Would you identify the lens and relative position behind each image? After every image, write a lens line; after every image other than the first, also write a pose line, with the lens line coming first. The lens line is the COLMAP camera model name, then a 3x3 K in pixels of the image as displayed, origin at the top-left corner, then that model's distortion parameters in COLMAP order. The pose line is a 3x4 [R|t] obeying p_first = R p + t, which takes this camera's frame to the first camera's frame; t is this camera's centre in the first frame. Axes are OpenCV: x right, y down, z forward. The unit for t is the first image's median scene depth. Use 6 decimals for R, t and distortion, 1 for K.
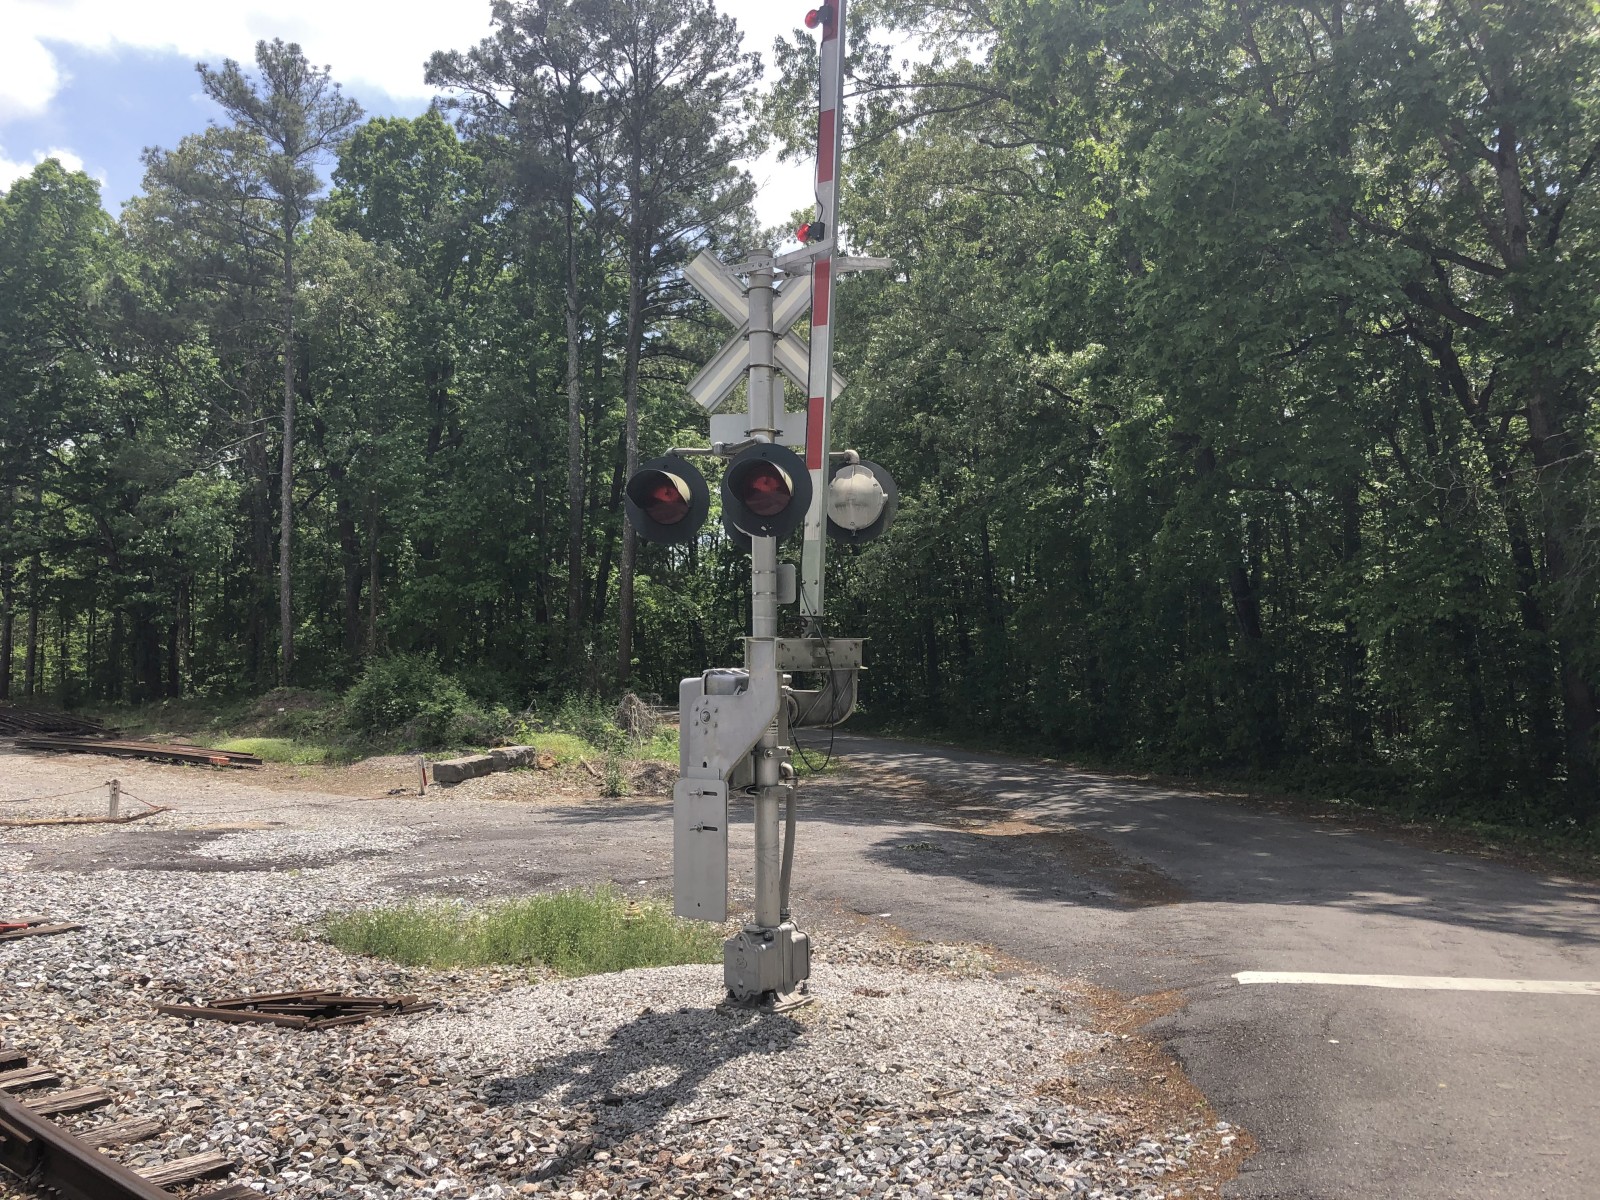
lens RADIAL K [[1214.0, 0, 824.6], [0, 1214.0, 548.7], [0, 0, 1]] dist [0.003516, -0.036323]
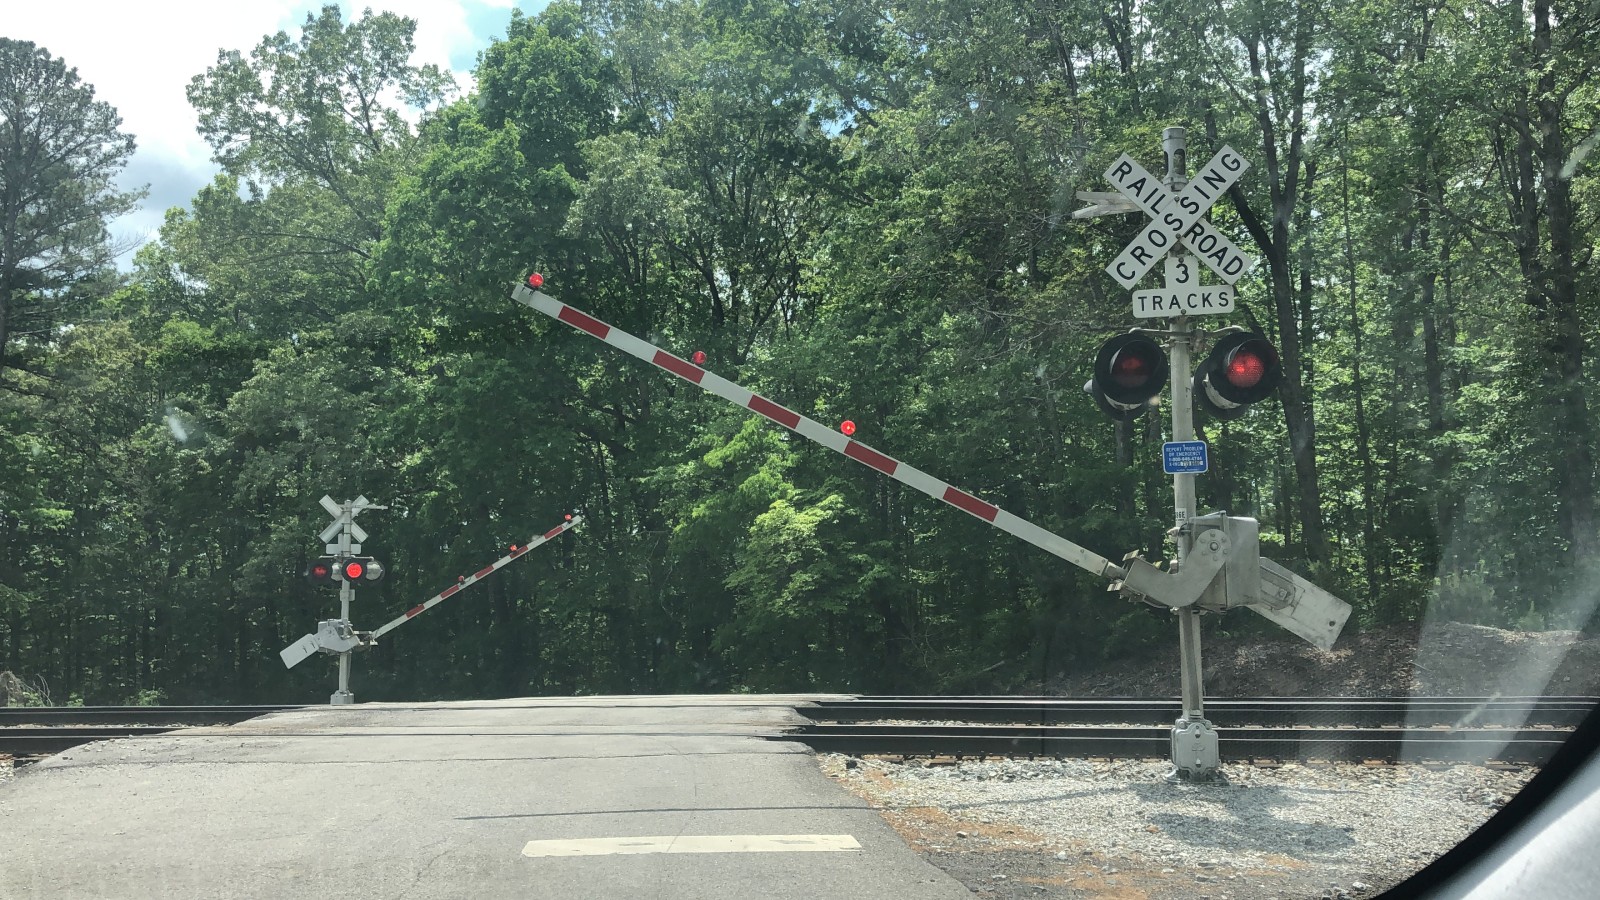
lens RADIAL K [[1669.3, 0, 810.4], [0, 1669.3, 429.7], [0, 0, 1]] dist [0.123153, -0.309764]
pose [[0.881027, 0.060250, 0.469214, -0.311345], [-0.035153, 0.997452, -0.062074, -0.051253], [-0.471759, 0.038194, 0.880900, -1.041996]]
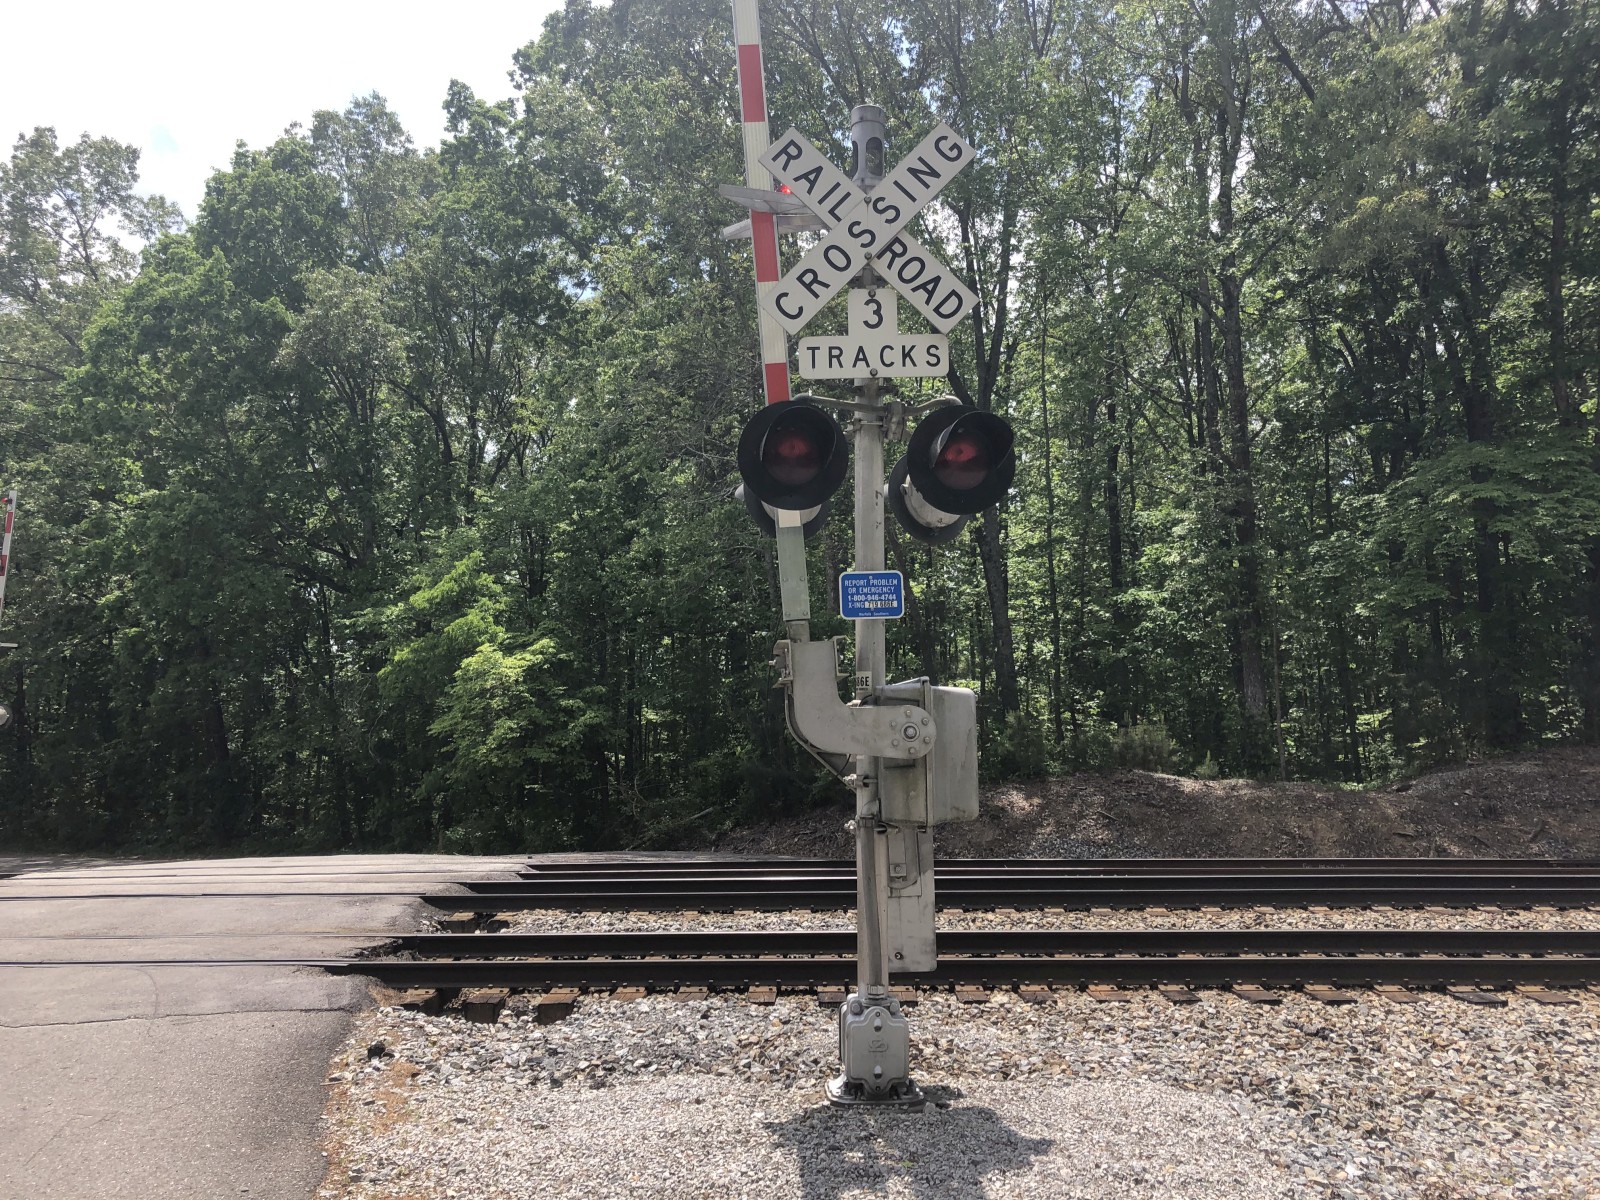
lens RADIAL K [[1399.1, 0, 839.5], [0, 1399.1, 580.7], [0, 0, 1]] dist [0.035915, -0.013316]
pose [[0.782858, 0.081442, 0.616847, -0.147245], [-0.046962, 0.996303, -0.071941, -0.061134], [-0.620426, 0.027351, 0.783788, -0.859445]]
